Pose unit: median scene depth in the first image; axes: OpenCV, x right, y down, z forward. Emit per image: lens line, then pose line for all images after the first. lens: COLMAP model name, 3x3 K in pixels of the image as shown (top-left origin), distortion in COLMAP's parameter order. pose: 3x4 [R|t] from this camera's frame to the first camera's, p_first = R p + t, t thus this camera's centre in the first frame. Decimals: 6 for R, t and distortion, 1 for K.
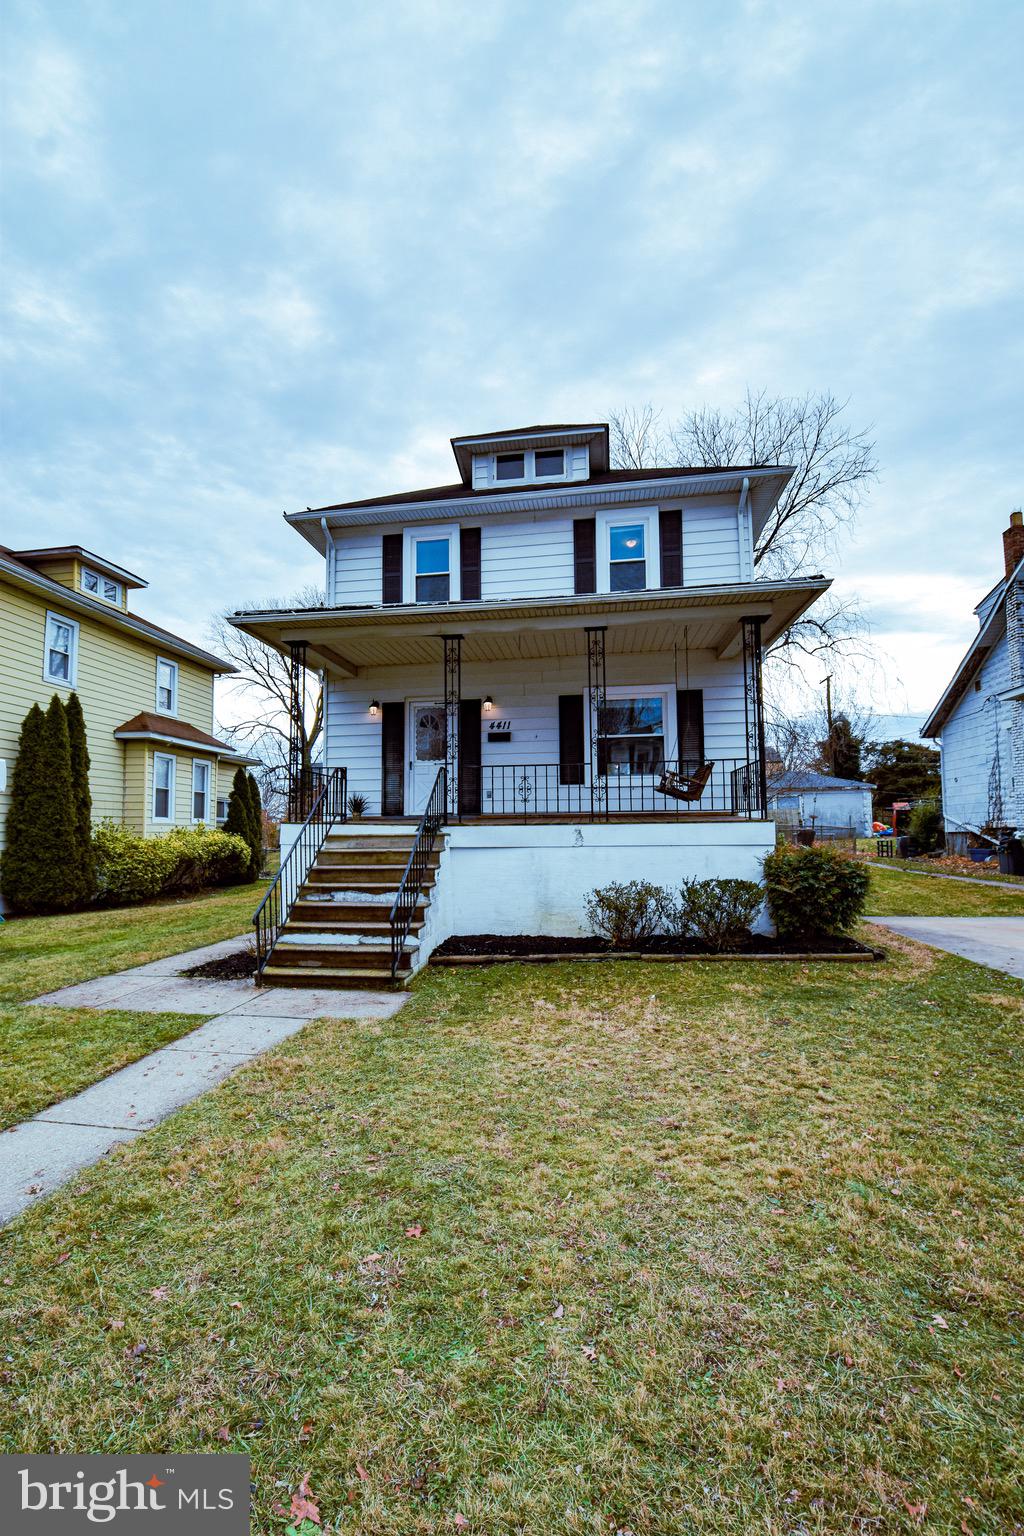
lens RADIAL K [[675.9, 0, 483.6], [0, 675.9, 788.3], [0, 0, 1]] dist [0.015880, -0.021629]
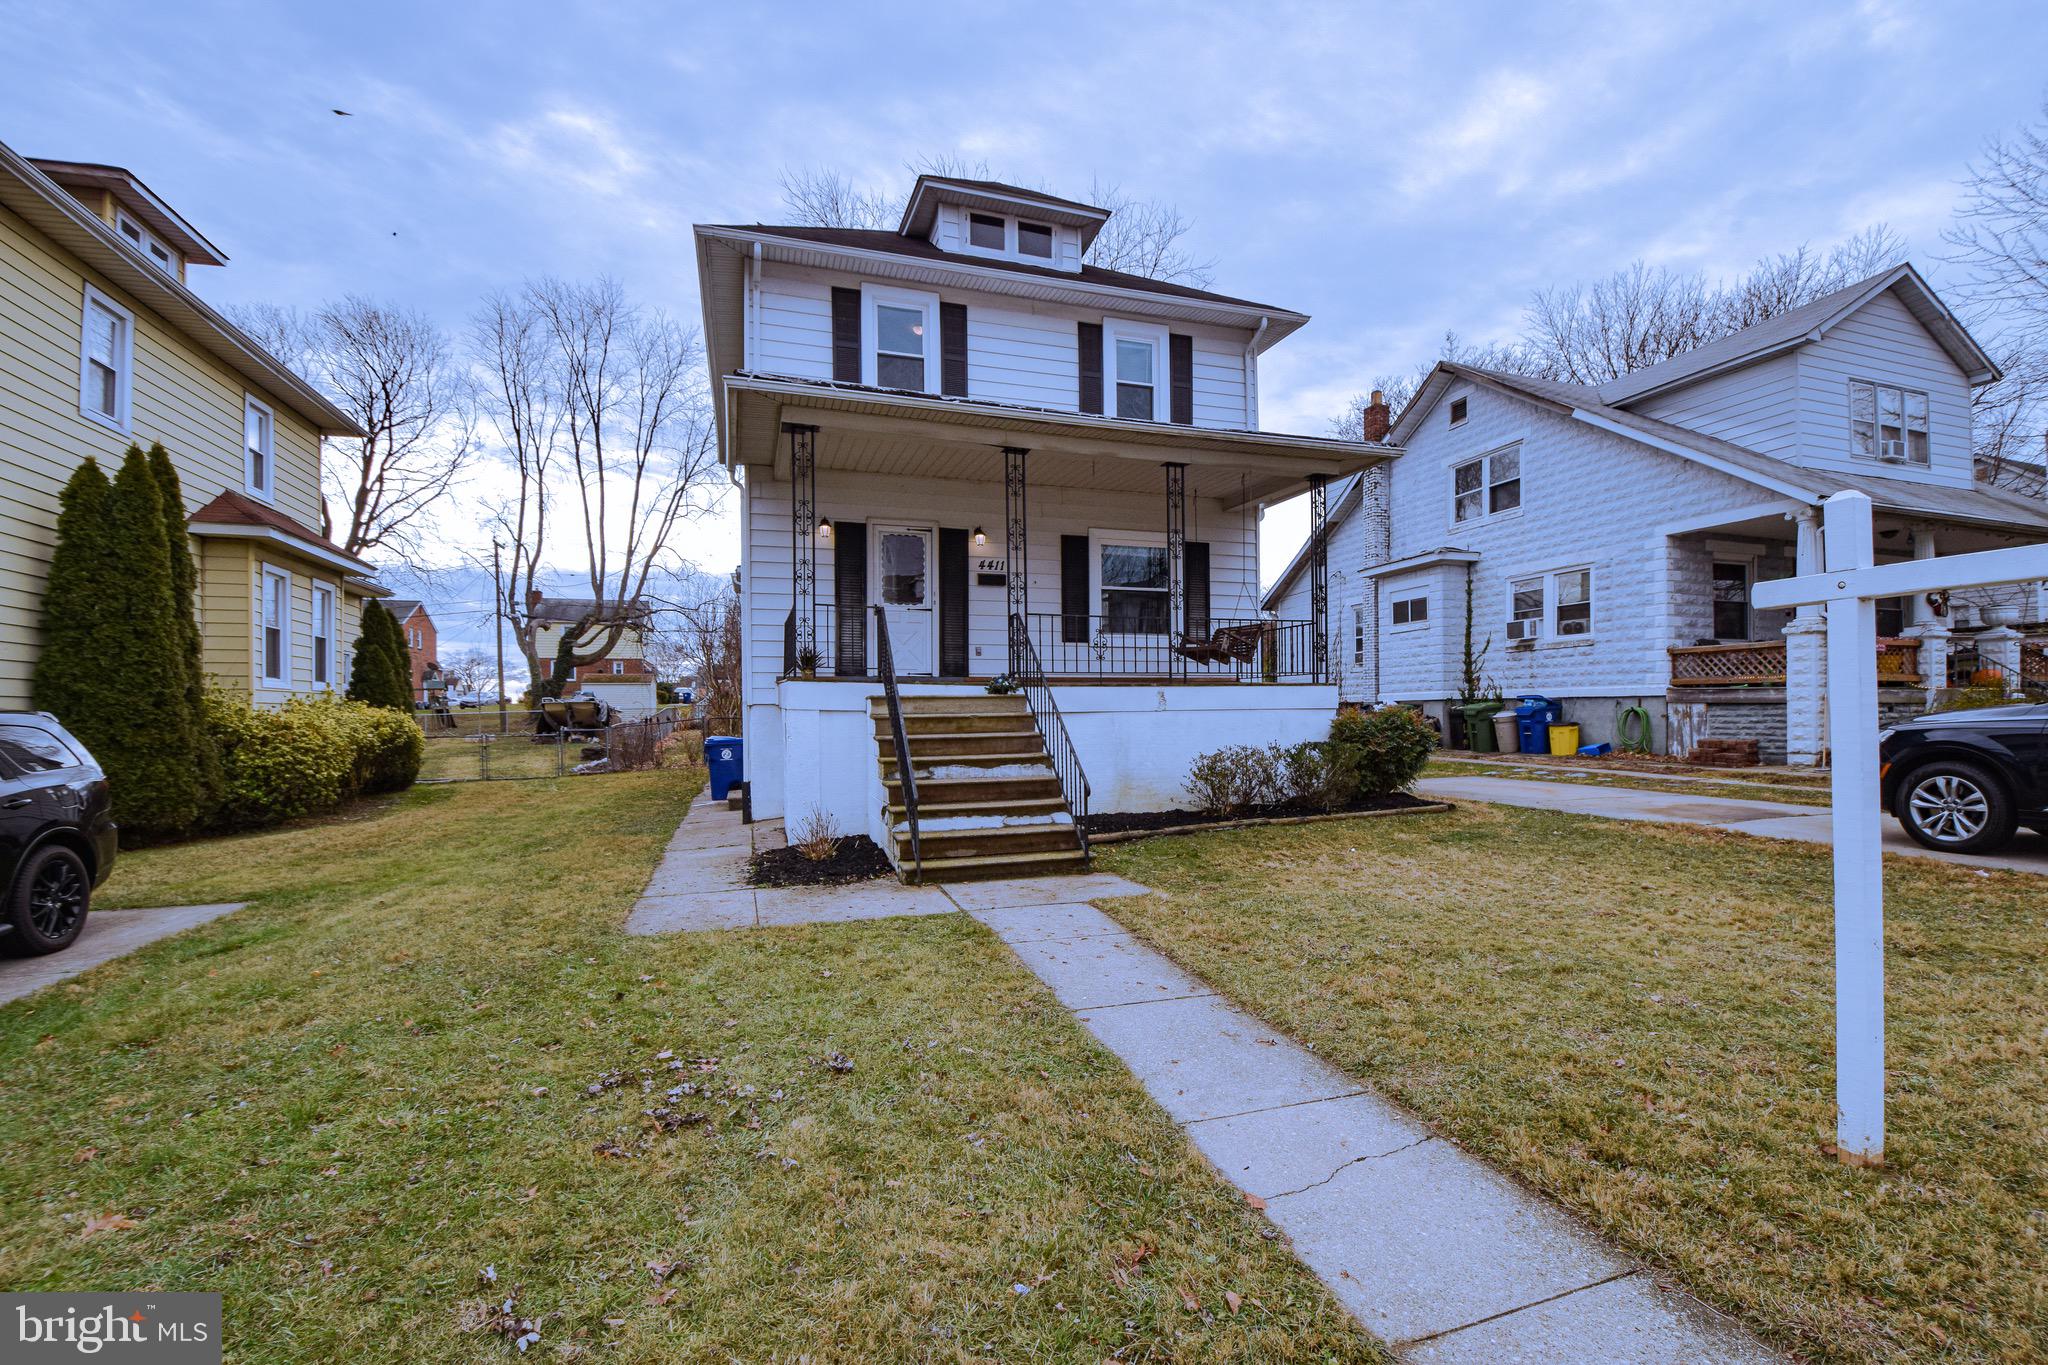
lens RADIAL K [[901.2, 0, 1051.3], [0, 901.2, 714.3], [0, 0, 1]] dist [0.015880, -0.021629]
pose [[0.880056, -0.001158, 0.474868, -0.407427], [-0.027633, 0.998178, 0.053647, 0.022866], [-0.474064, -0.060334, 0.878421, 0.019290]]
